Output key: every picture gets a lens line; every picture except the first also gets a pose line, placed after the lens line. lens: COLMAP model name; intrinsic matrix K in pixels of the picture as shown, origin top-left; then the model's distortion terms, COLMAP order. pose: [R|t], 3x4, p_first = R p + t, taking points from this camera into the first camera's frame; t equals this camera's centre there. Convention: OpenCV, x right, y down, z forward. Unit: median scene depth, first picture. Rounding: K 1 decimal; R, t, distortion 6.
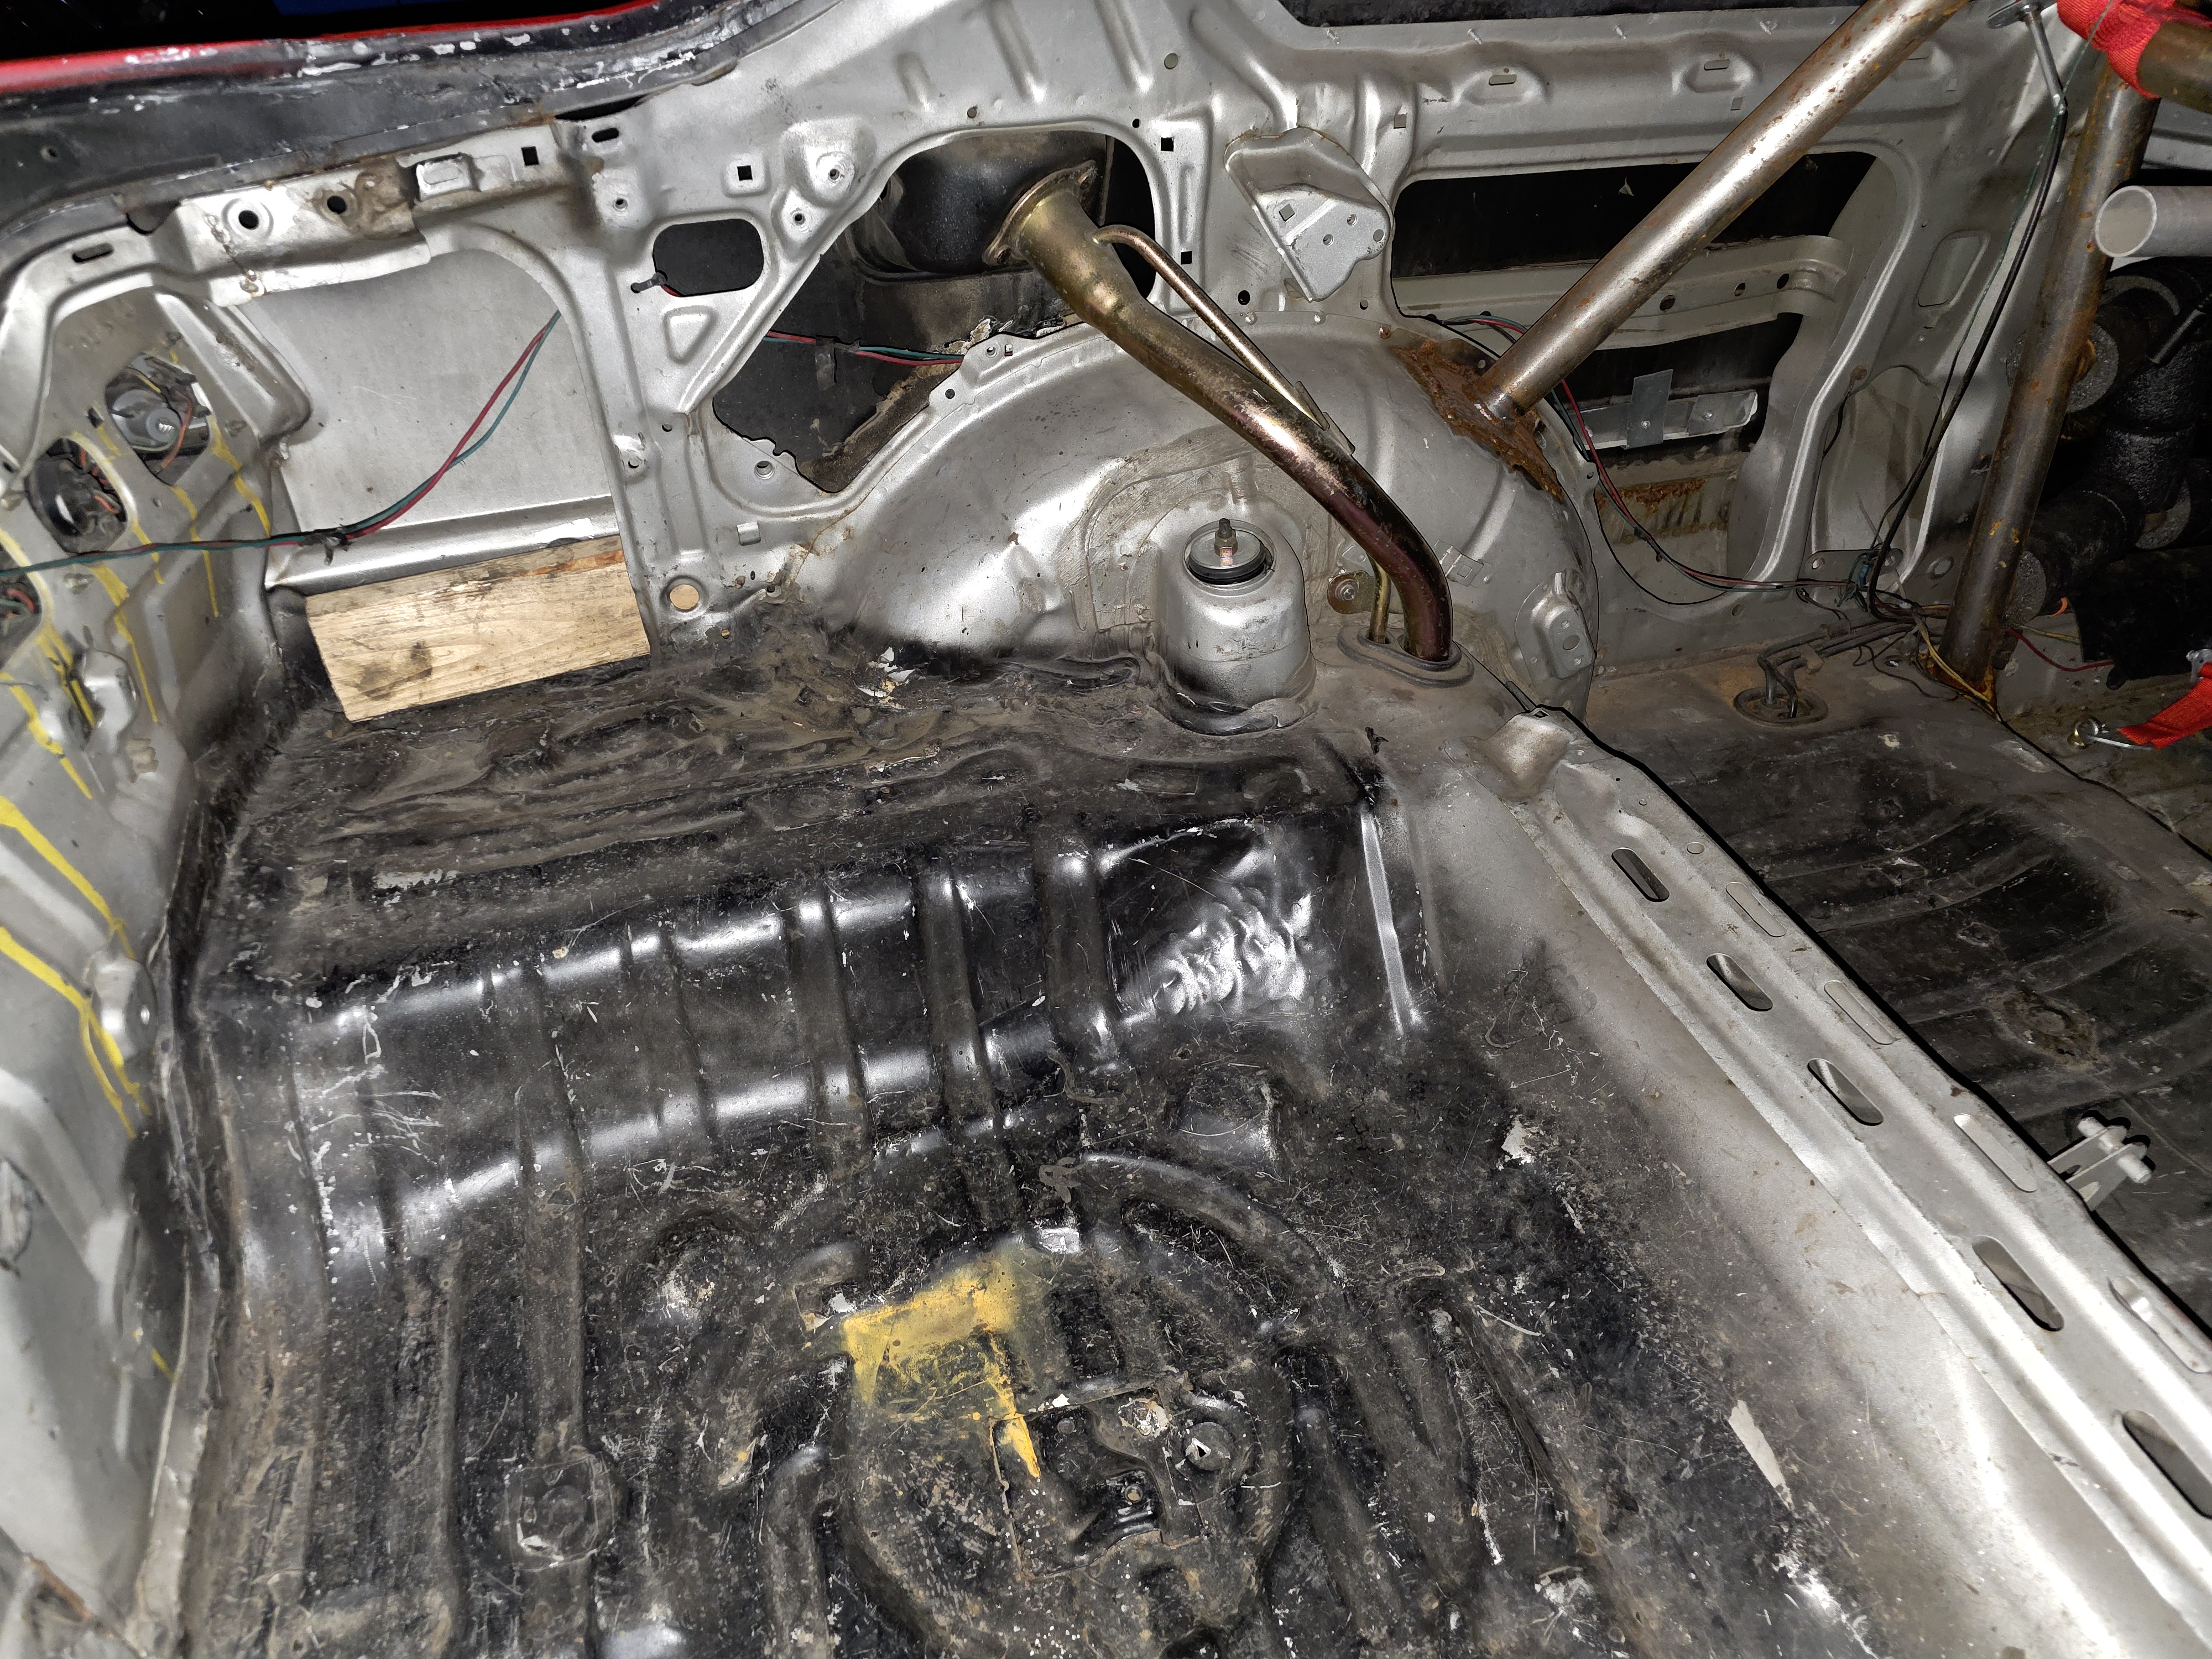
lens RADIAL K [[1488.4, 0, 1106.0], [0, 1488.4, 829.5], [0, 0, 1]] dist [0.070634, -0.078838]
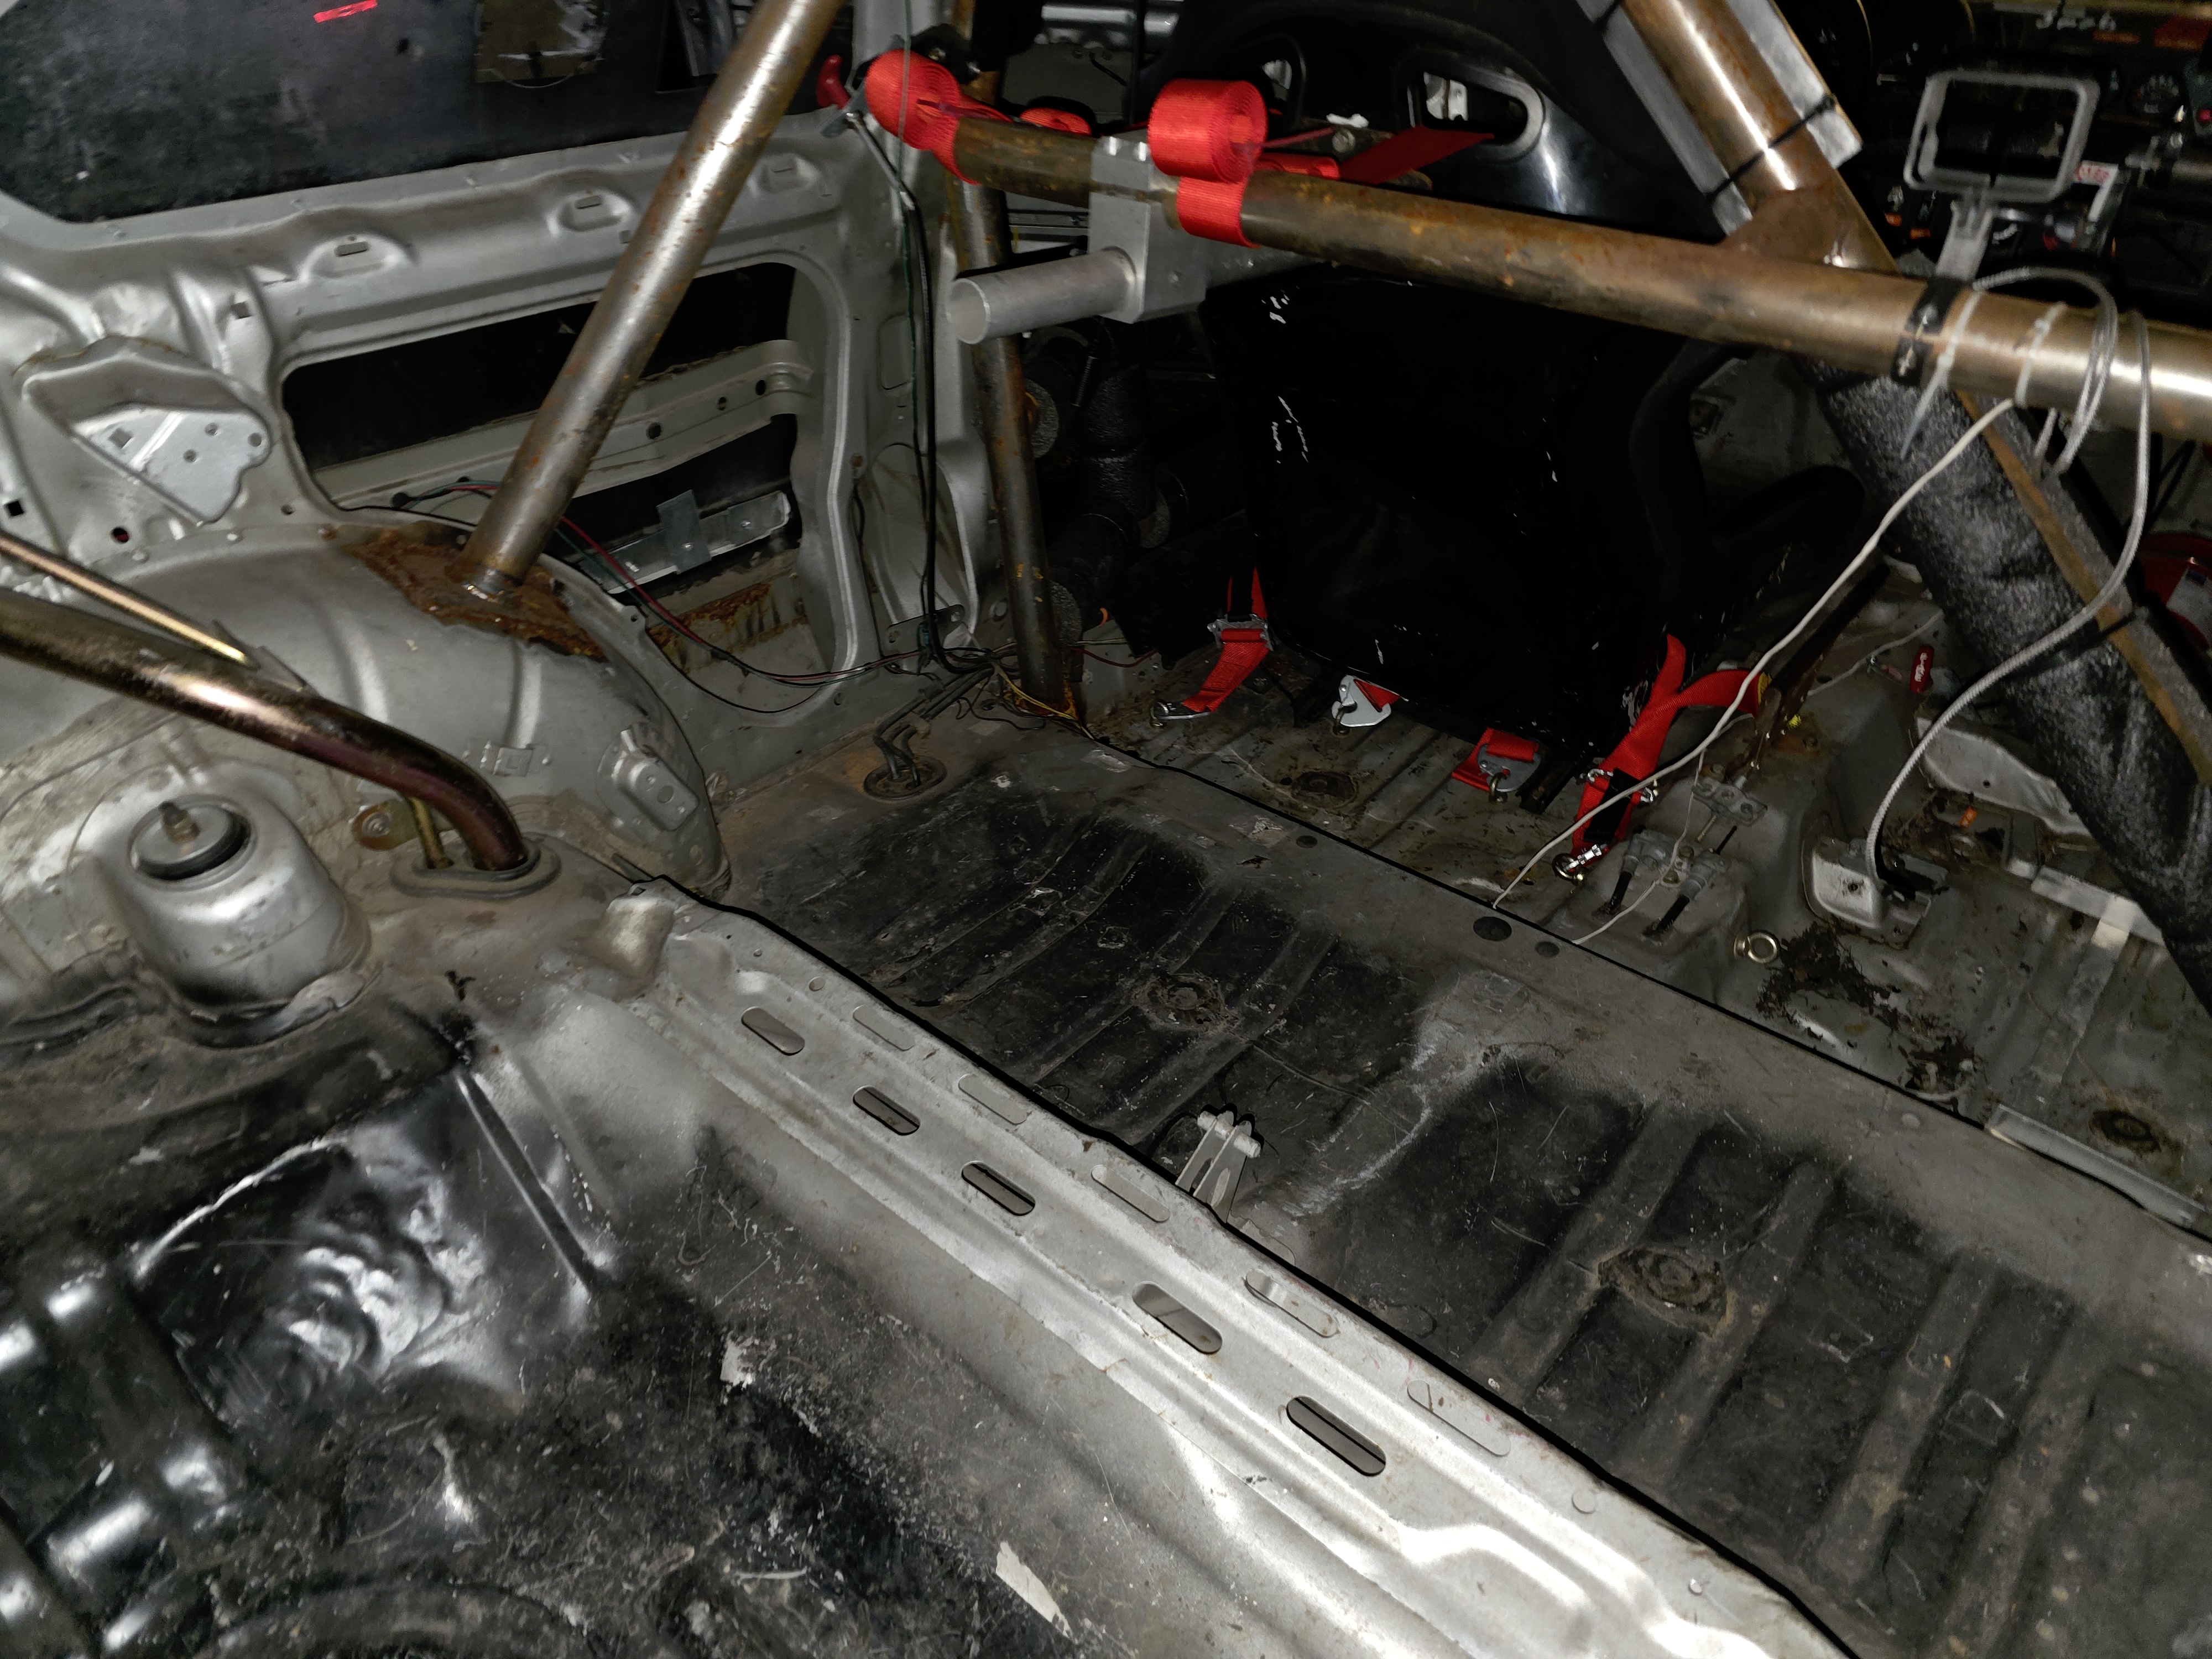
lens RADIAL K [[1478.2, 0, 1106.0], [0, 1478.2, 829.5], [0, 0, 1]] dist [0.080367, -0.070129]
pose [[0.842621, -0.316178, 0.435914, 0.138468], [0.337548, 0.940832, 0.029926, -0.040840], [-0.419584, 0.121926, 0.899491, 0.033503]]
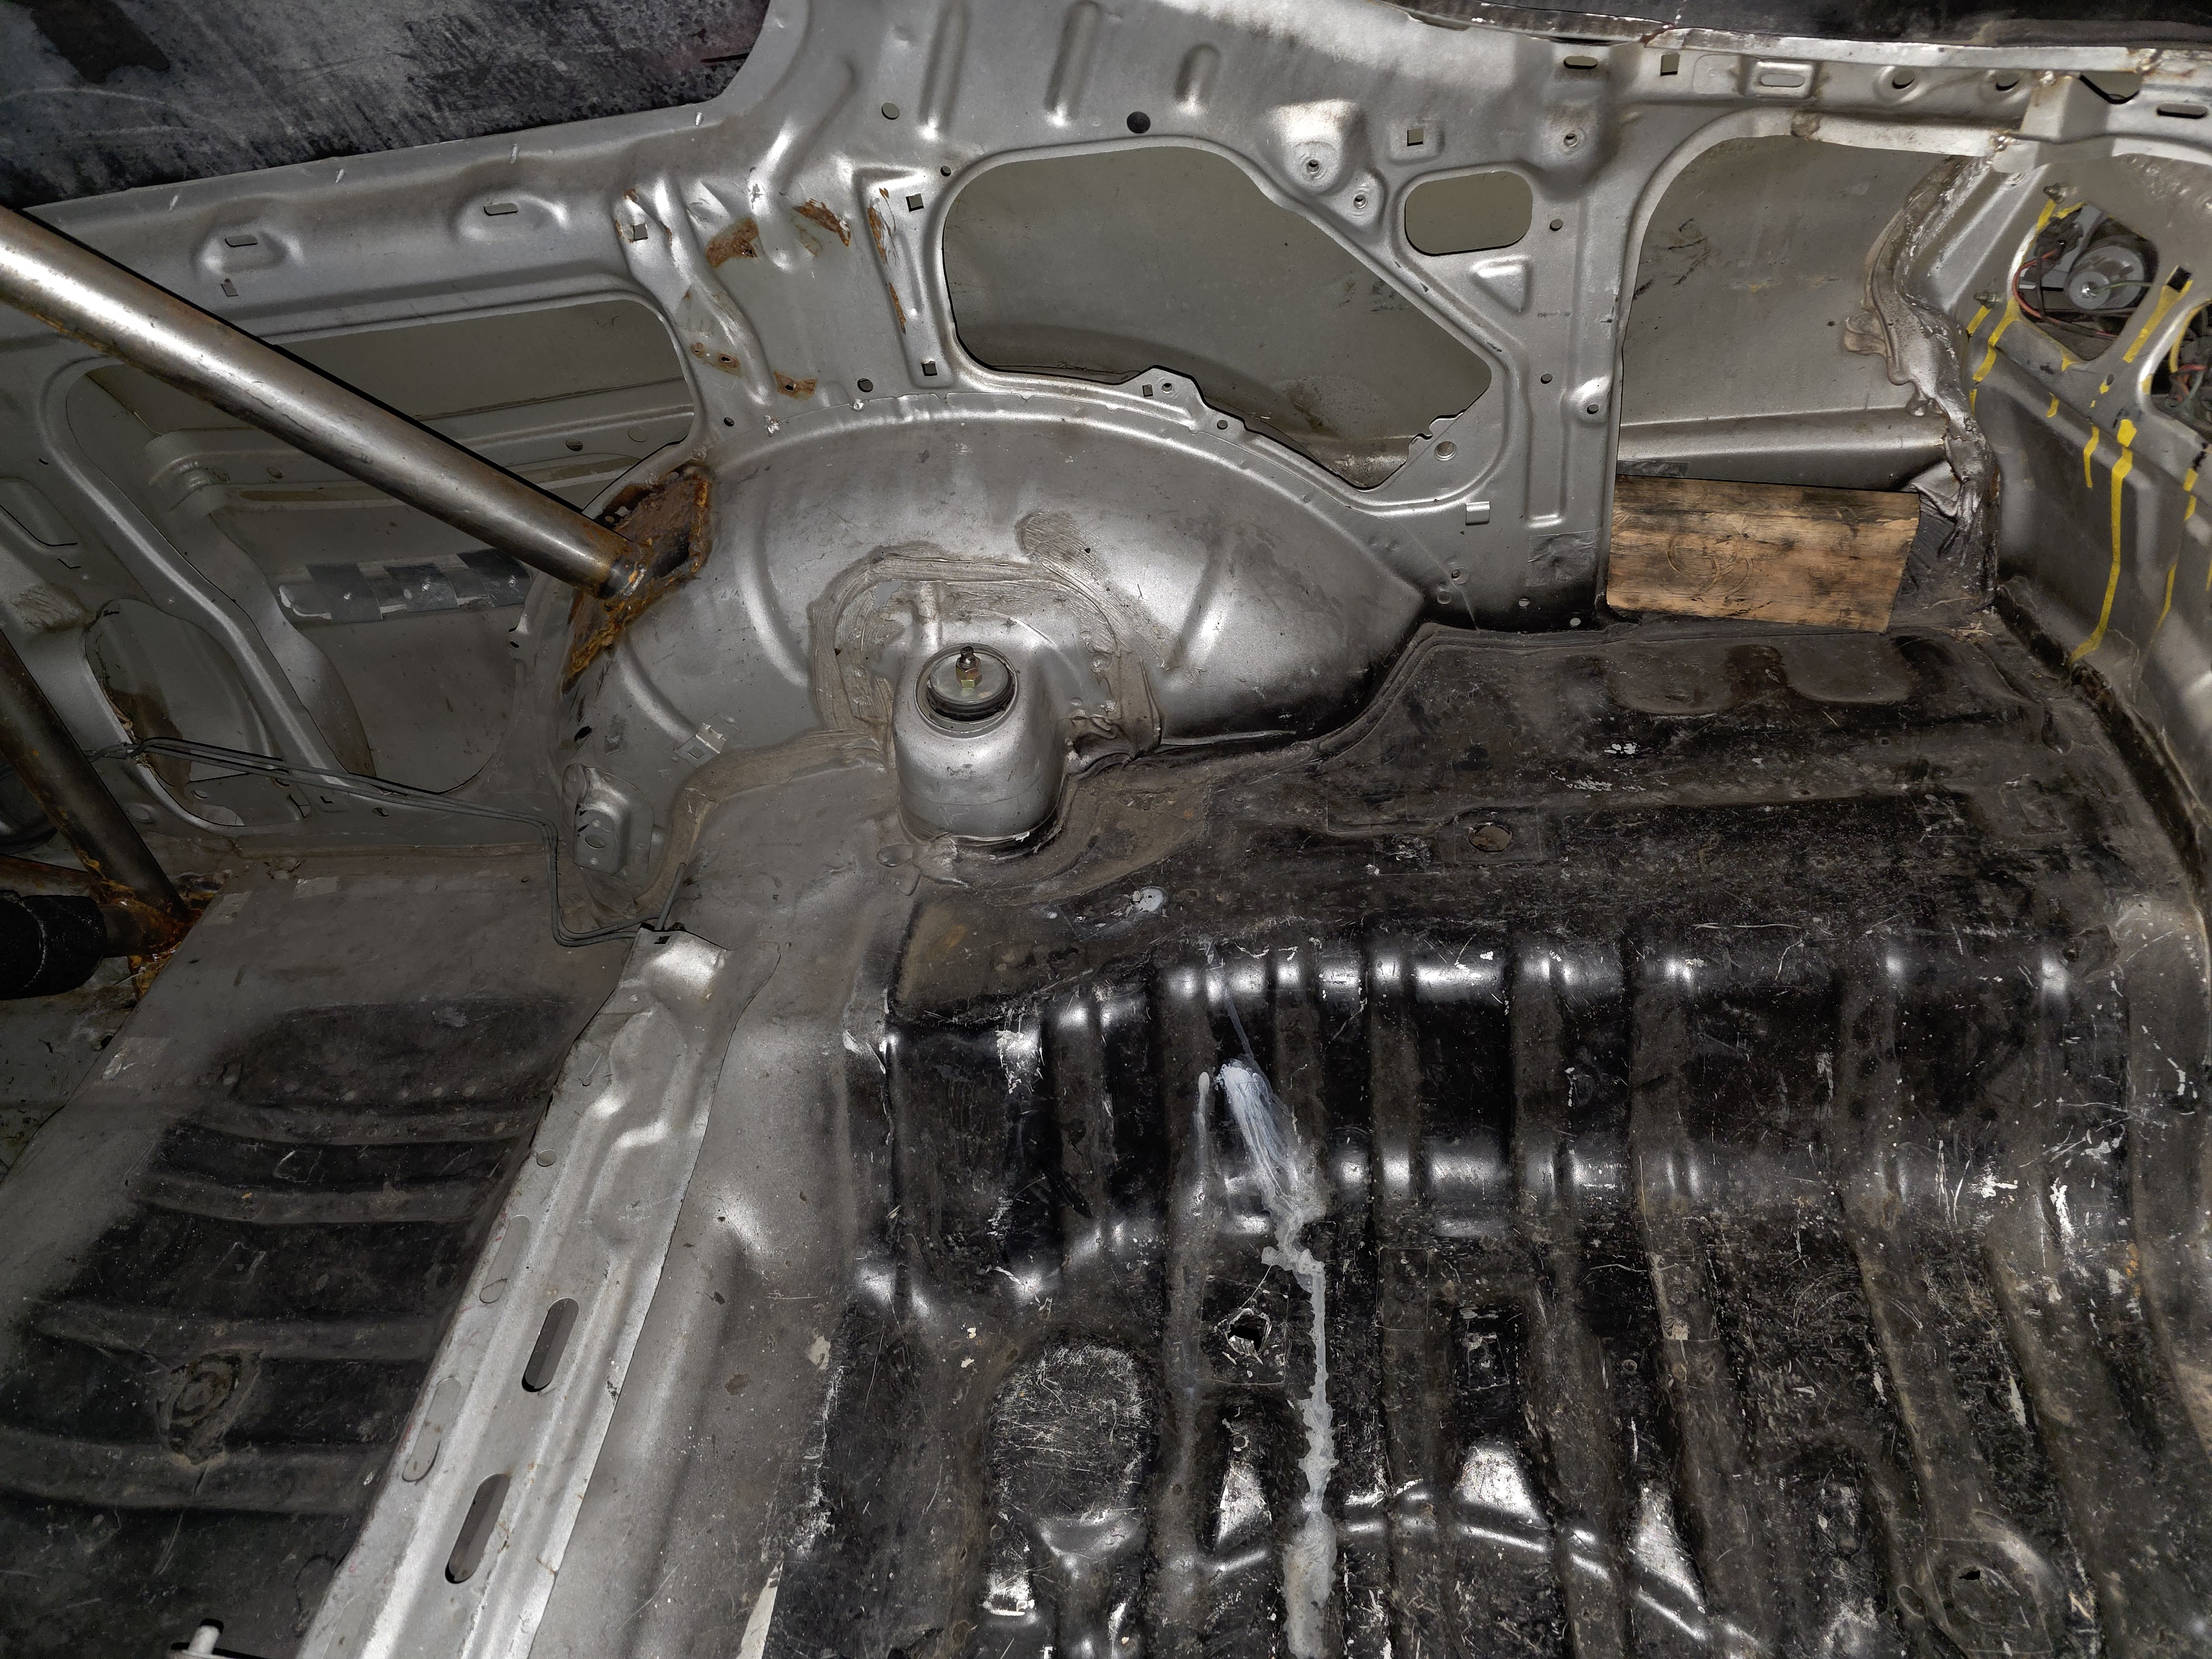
lens RADIAL K [[1544.7, 0, 1112.9], [0, 1544.7, 817.8], [0, 0, 1]] dist [0.050166, -0.043624]
pose [[-0.918465, -0.146671, 0.367300, -0.053700], [0.345516, 0.154354, 0.925631, -0.361687], [-0.192458, 0.977068, -0.091091, 0.354732]]
